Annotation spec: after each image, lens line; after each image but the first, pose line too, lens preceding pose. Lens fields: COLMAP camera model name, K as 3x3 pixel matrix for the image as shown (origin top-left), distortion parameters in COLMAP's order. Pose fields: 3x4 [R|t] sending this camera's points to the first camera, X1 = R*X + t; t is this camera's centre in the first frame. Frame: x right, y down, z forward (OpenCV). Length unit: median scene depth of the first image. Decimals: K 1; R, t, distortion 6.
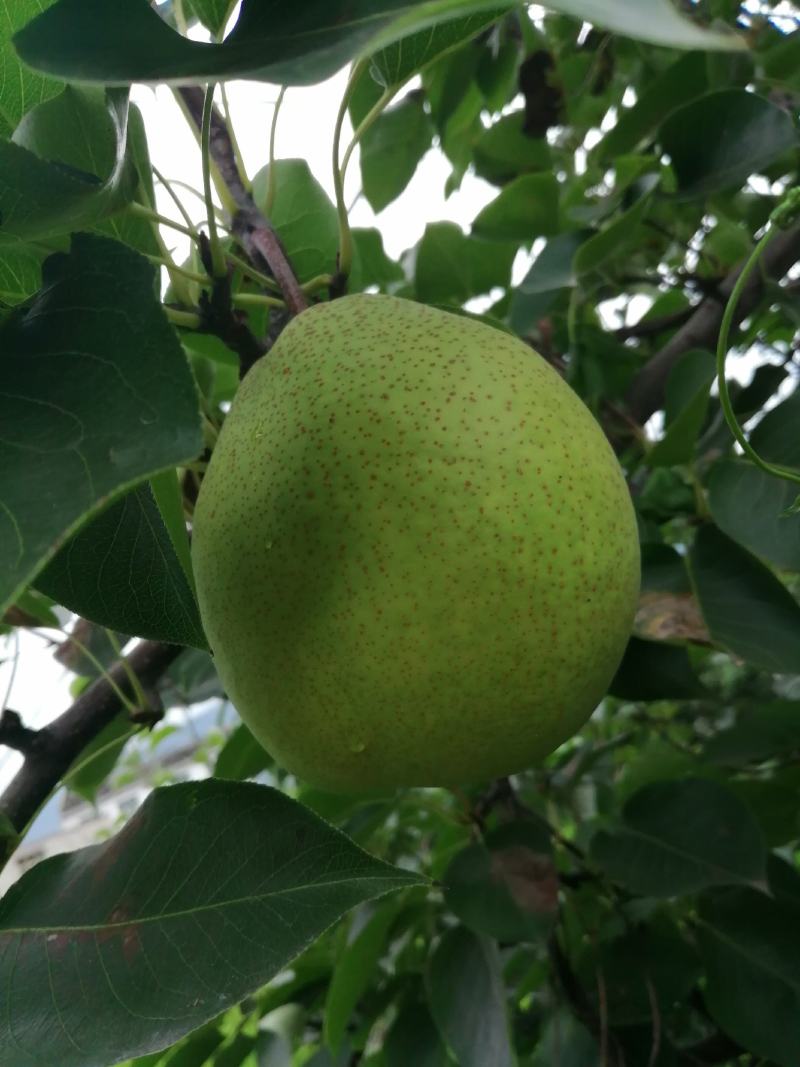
lens RADIAL K [[843.9, 0, 400.0], [0, 843.9, 533.5], [0, 0, 1]] dist [-0.001571, -0.002353]
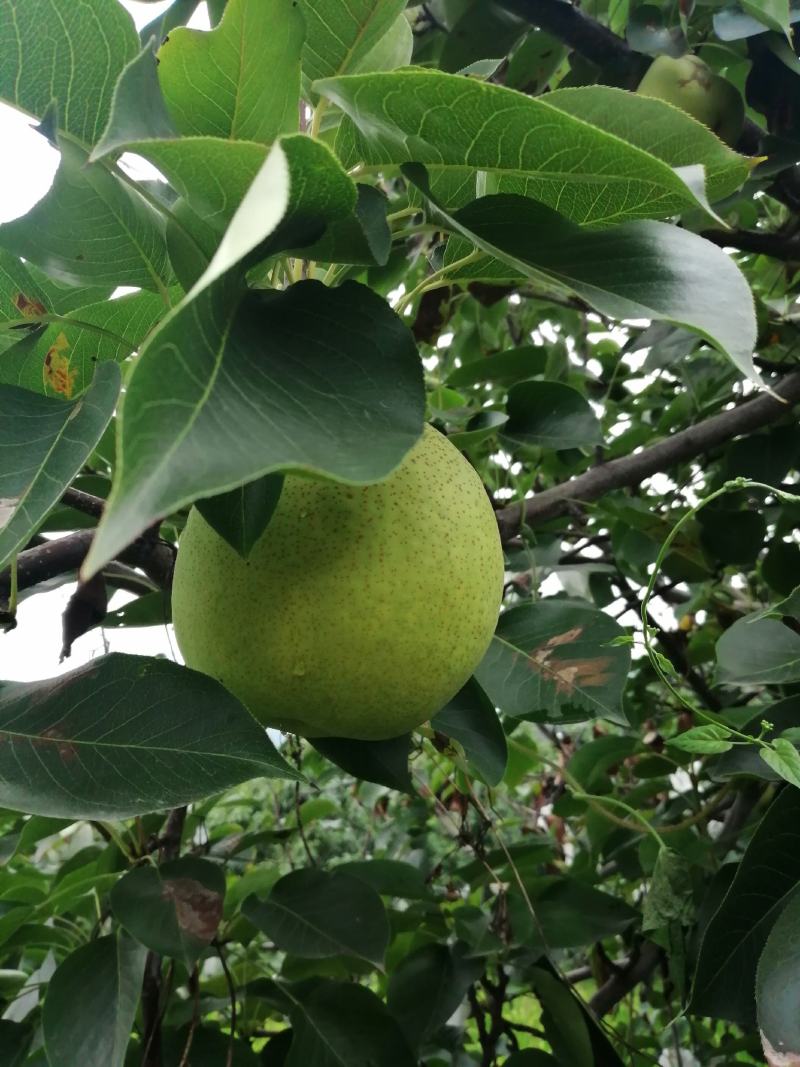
lens RADIAL K [[843.9, 0, 400.0], [0, 843.9, 533.5], [0, 0, 1]] dist [-0.001571, -0.002353]
pose [[0.836155, 0.434816, 0.334336, -0.503849], [-0.369519, 0.897030, -0.242473, 0.342542], [-0.405341, 0.079202, 0.910728, -0.375512]]
